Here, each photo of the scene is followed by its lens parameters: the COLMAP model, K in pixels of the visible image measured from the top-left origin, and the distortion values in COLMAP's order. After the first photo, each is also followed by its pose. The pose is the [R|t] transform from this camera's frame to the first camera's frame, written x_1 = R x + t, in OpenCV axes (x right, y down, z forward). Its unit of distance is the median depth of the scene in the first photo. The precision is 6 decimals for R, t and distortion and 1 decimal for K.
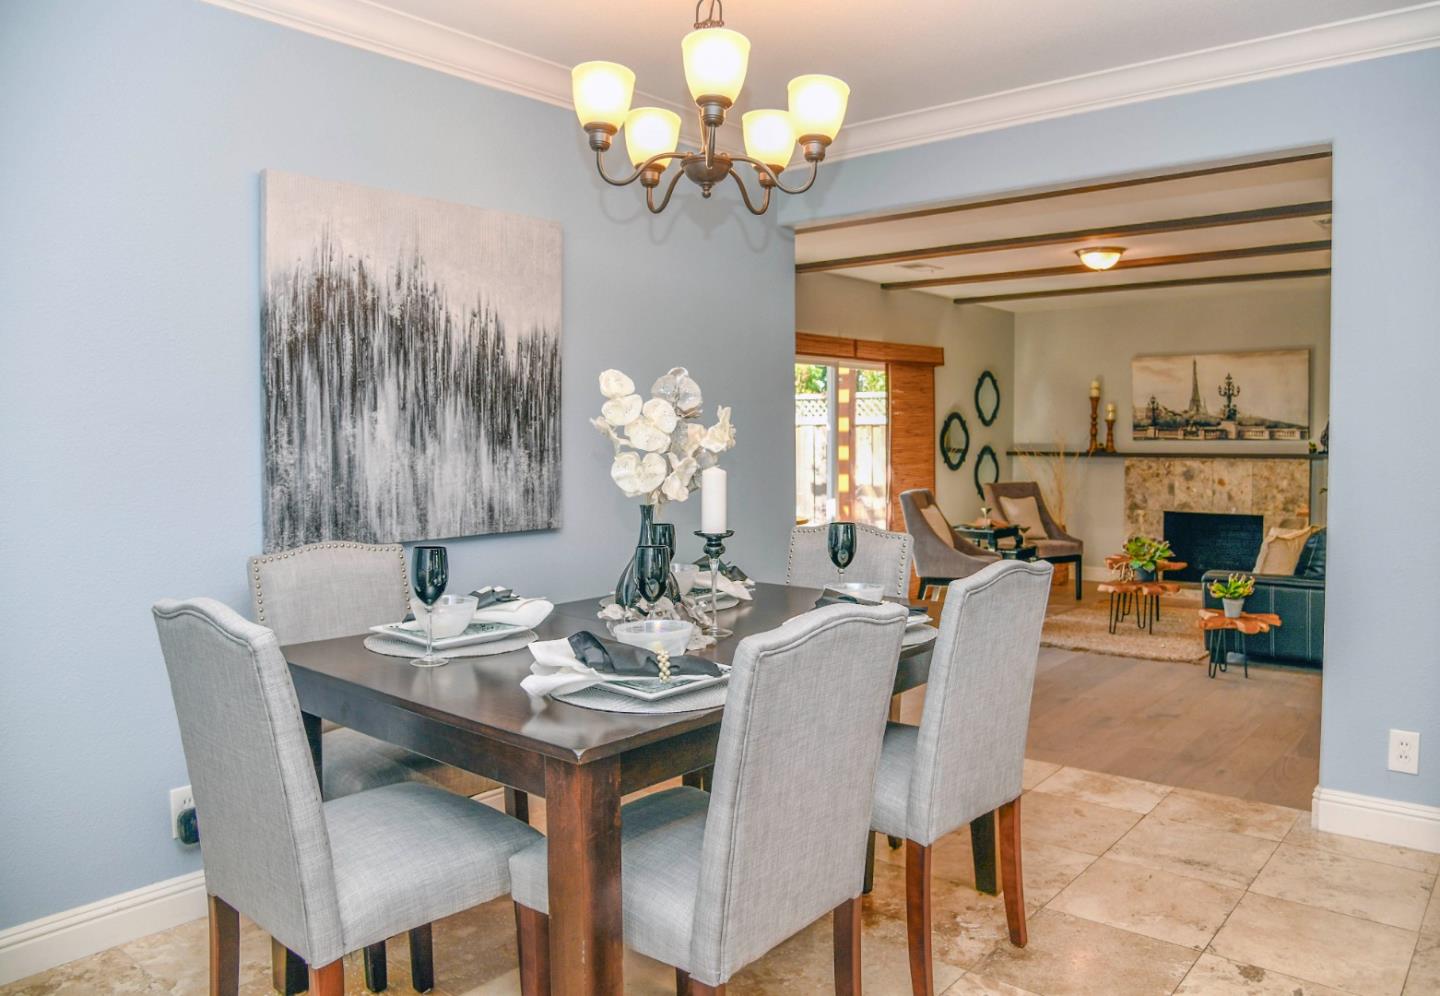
lens RADIAL K [[1050.9, 0, 720.0], [0, 1050.9, 498.0], [0, 0, 1]] dist [-0.091855, 0.000742]
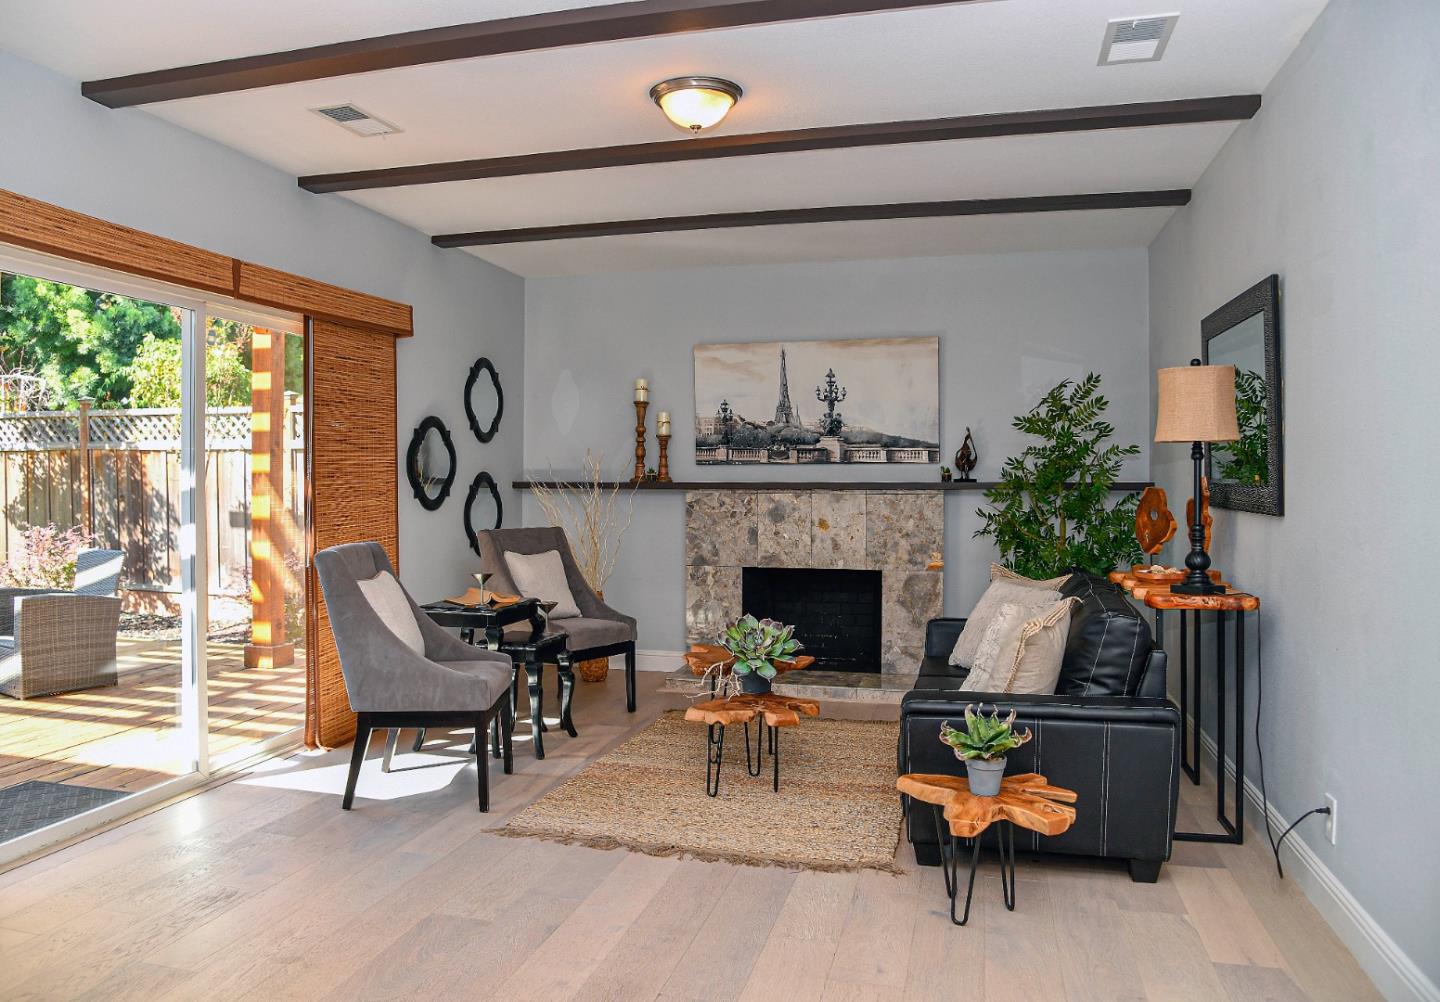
lens RADIAL K [[1050.9, 0, 720.0], [0, 1050.9, 501.0], [0, 0, 1]] dist [-0.091855, 0.000742]
pose [[0.891898, 0.000342, 0.452236, 0.101759], [0.017979, 0.999182, -0.036214, -0.006385], [-0.451878, 0.040430, 0.891163, 0.390112]]
